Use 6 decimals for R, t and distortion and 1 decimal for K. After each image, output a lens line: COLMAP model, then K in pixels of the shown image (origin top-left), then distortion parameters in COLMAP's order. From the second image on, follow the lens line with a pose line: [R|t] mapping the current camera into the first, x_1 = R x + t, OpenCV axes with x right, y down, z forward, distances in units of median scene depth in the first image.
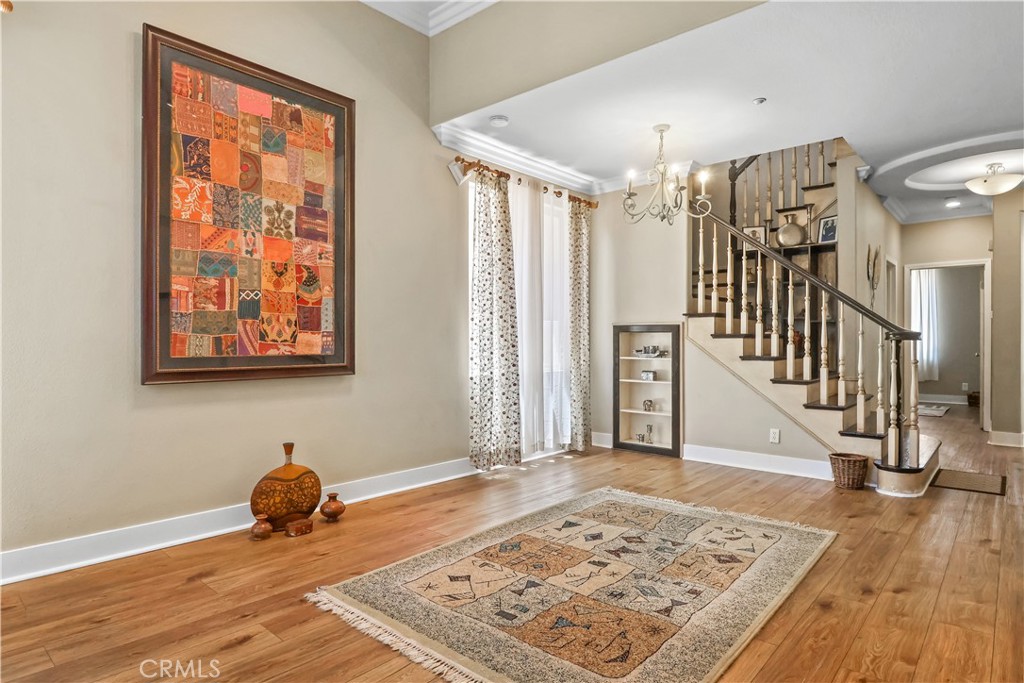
lens RADIAL K [[566.1, 0, 515.9], [0, 566.1, 337.1], [0, 0, 1]] dist [0.000539, -0.001794]
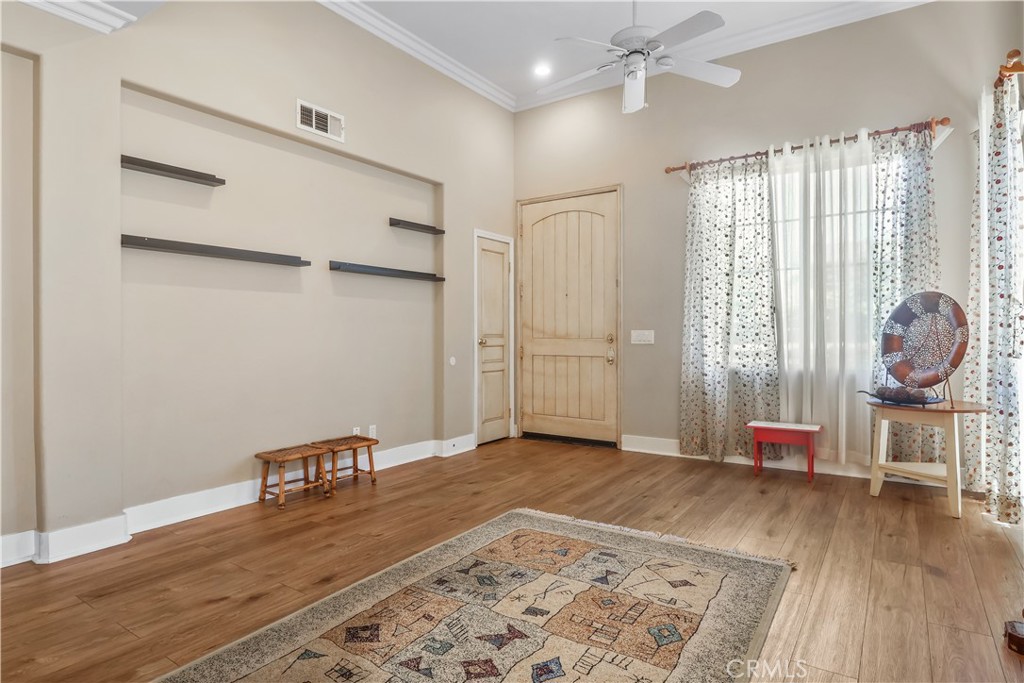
lens RADIAL K [[566.1, 0, 515.9], [0, 566.1, 337.1], [0, 0, 1]] dist [0.000539, -0.001794]
pose [[-0.991735, 0.001738, -0.128291, 0.259632], [0.002089, 0.999994, -0.002600, 0.014205], [0.128285, -0.002847, -0.991733, 1.679944]]
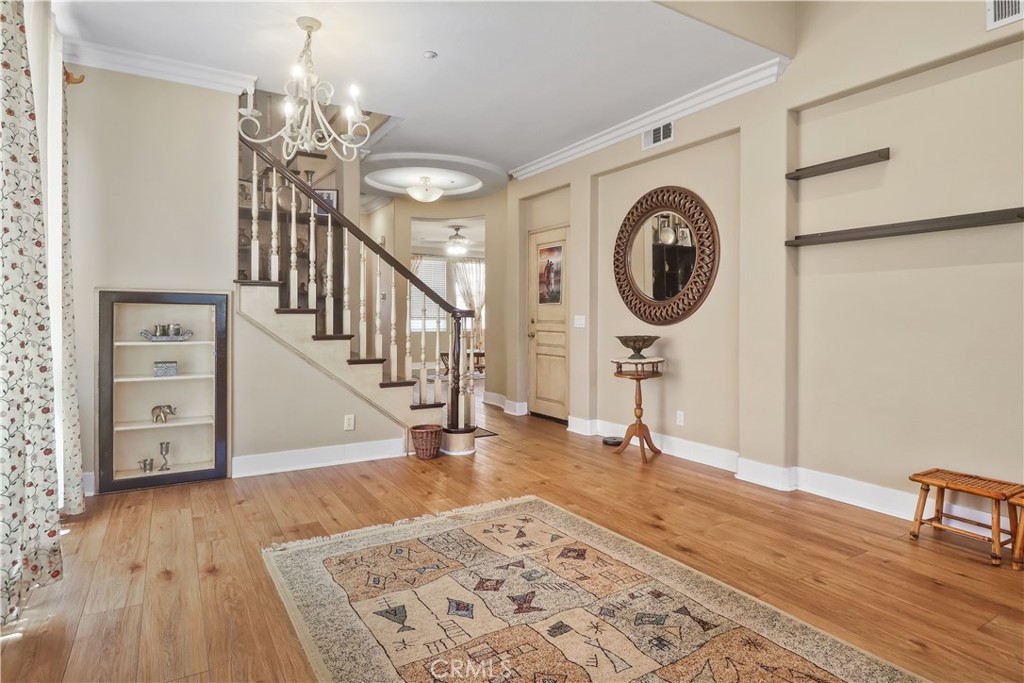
lens RADIAL K [[559.0, 0, 503.5], [0, 559.0, 318.6], [0, 0, 1]] dist [-0.001027, -0.002728]
pose [[0.306476, -0.000881, 0.951878, -0.515578], [-0.010467, 0.999936, 0.004295, 0.003402], [-0.951821, -0.011280, 0.306448, 0.802240]]
